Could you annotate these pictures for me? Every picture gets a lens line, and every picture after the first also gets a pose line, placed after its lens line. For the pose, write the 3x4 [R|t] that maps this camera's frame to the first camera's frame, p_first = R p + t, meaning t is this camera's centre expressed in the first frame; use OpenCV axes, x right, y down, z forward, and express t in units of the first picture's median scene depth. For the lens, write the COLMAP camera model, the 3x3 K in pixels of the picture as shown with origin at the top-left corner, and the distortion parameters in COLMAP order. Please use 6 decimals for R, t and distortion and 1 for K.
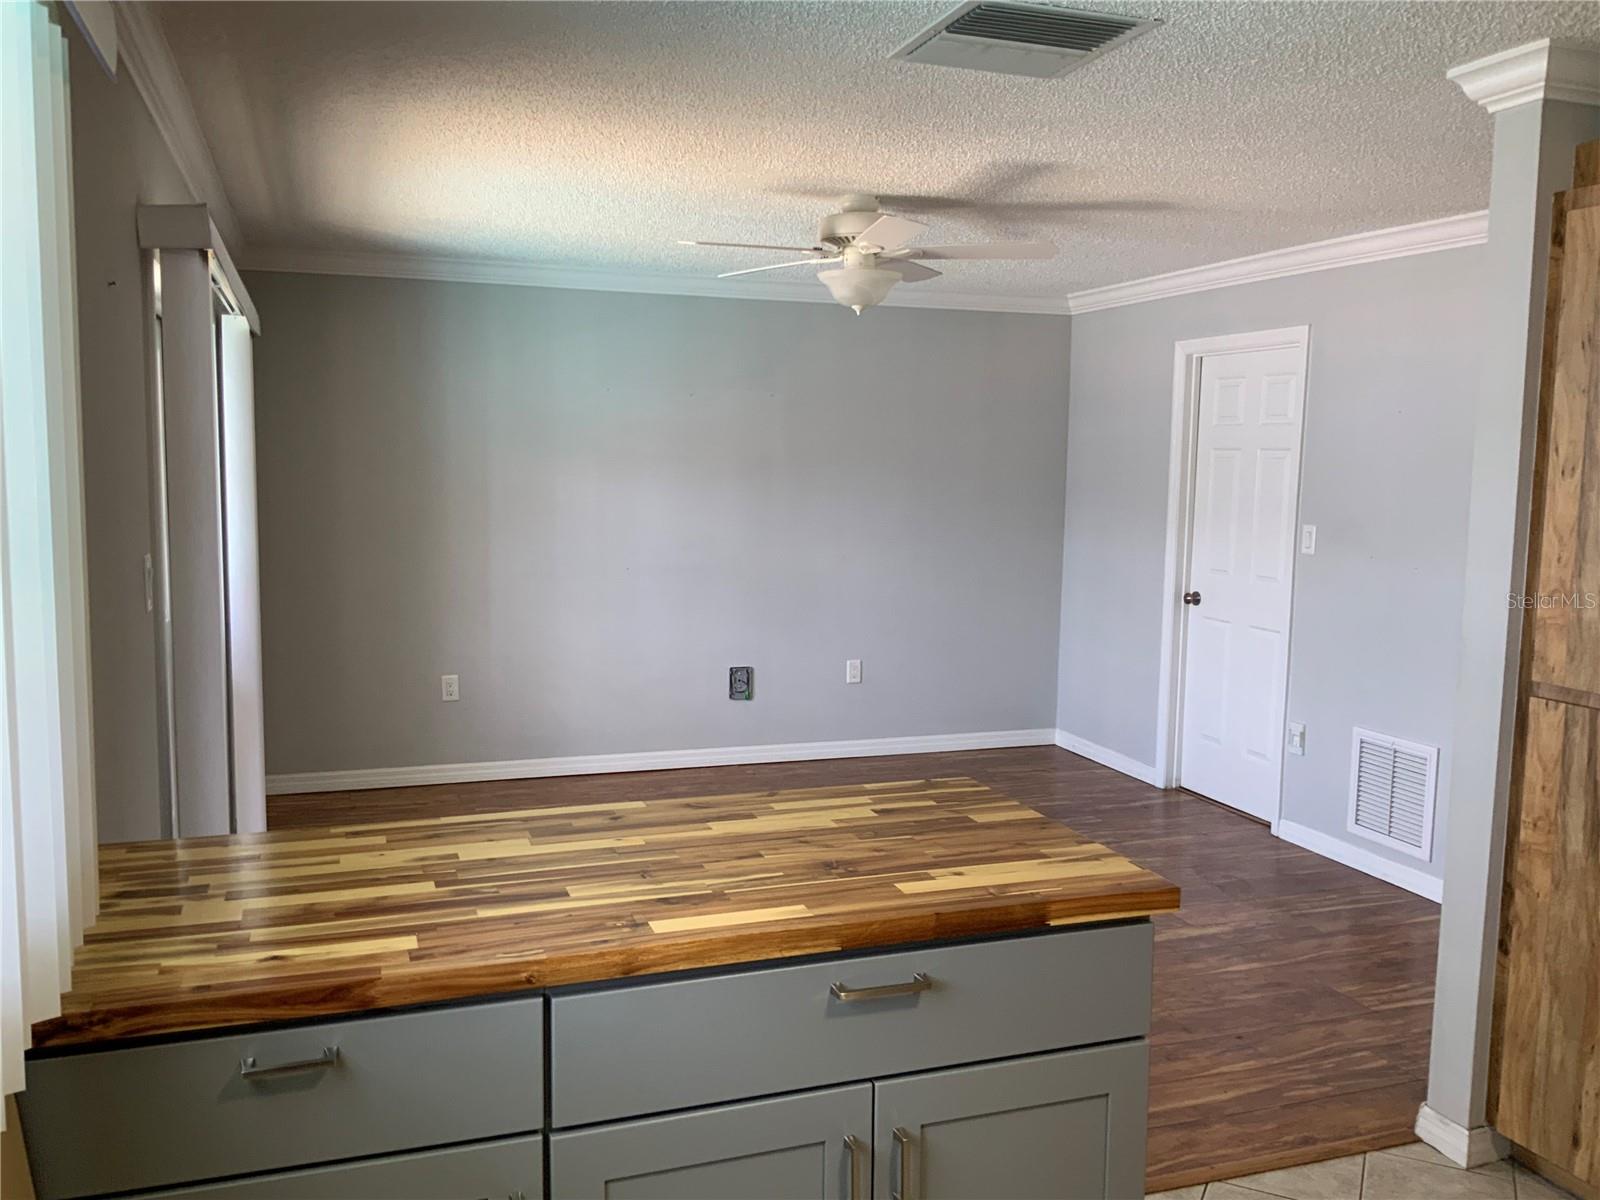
lens RADIAL K [[1314.0, 0, 801.1], [0, 1314.0, 596.0], [0, 0, 1]] dist [0.071964, -0.125220]
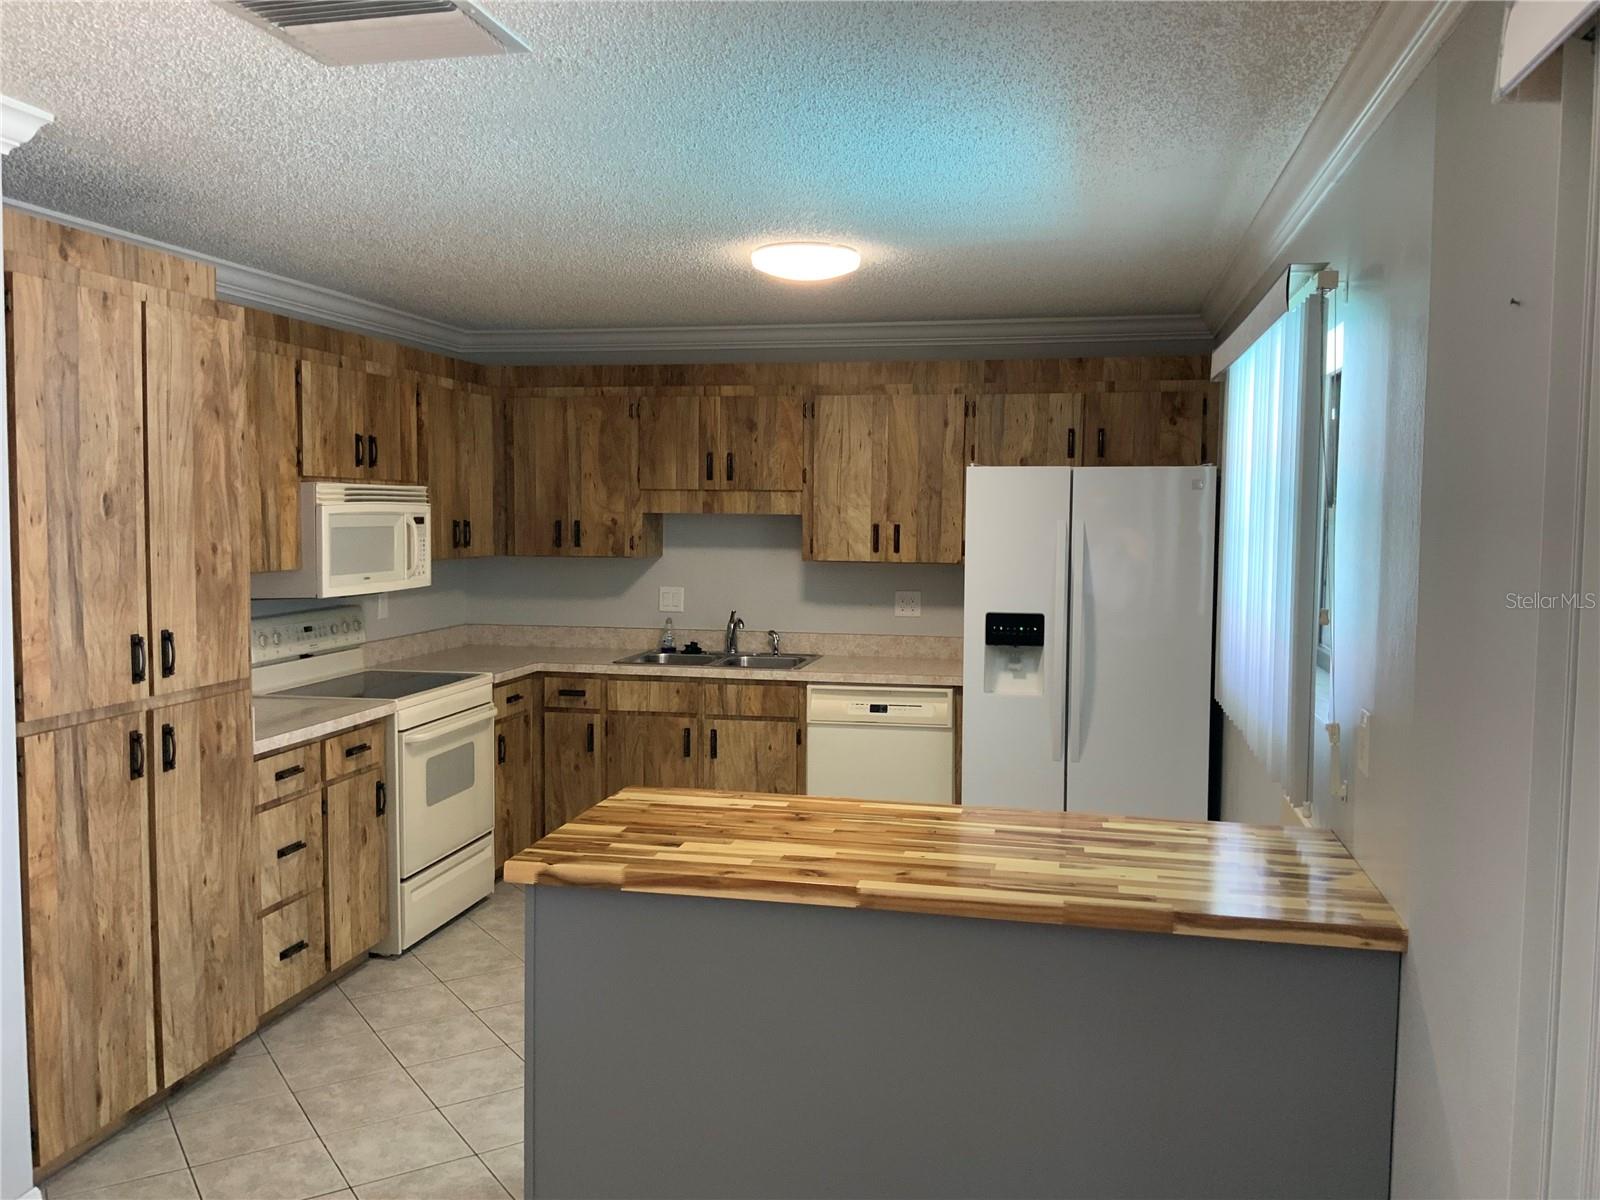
lens RADIAL K [[1314.0, 0, 782.8], [0, 1314.0, 595.8], [0, 0, 1]] dist [0.071964, -0.125220]
pose [[-0.847780, -0.056676, 0.527312, -0.560179], [0.033848, 0.986464, 0.160446, -0.205515], [-0.529268, 0.153871, -0.834386, 1.766053]]
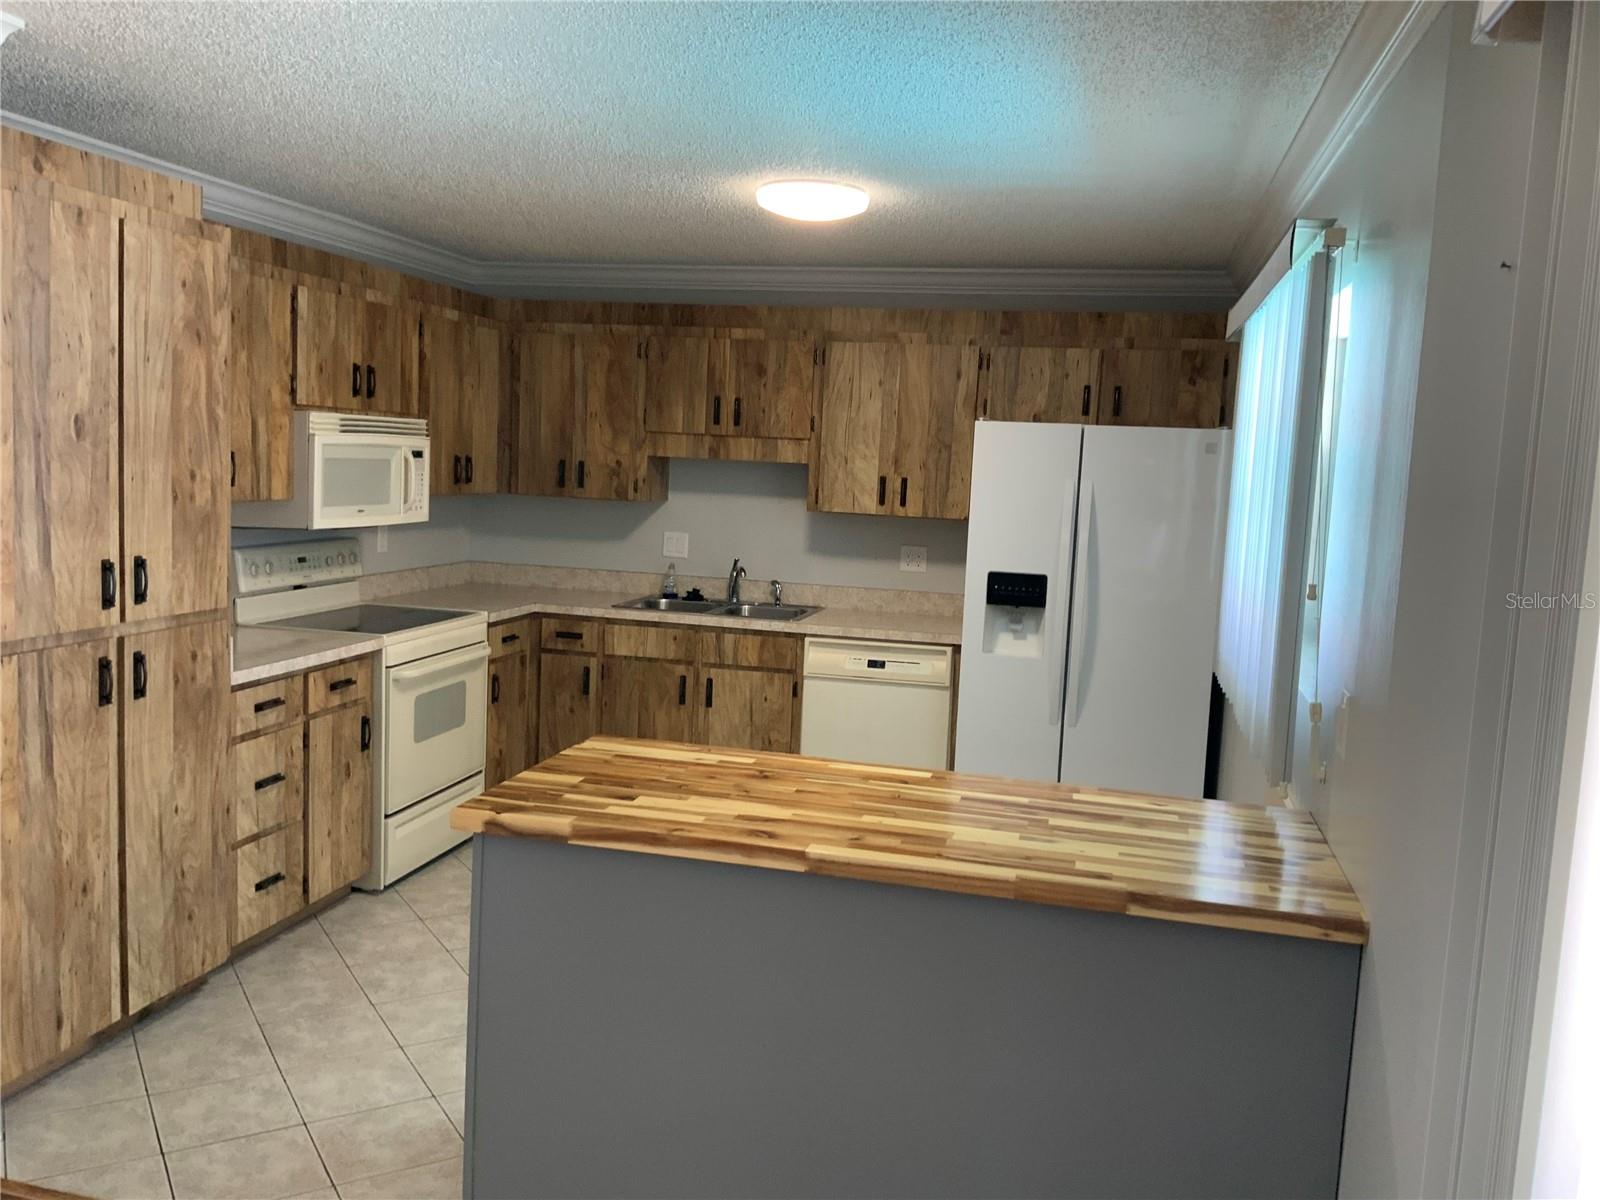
lens RADIAL K [[1314.0, 0, 791.4], [0, 1314.0, 595.2], [0, 0, 1]] dist [0.071964, -0.125220]
pose [[-0.832361, -0.111820, 0.542836, -0.588467], [-0.001718, 0.979952, 0.199228, -0.203629], [-0.554231, 0.164897, -0.815866, 1.705967]]
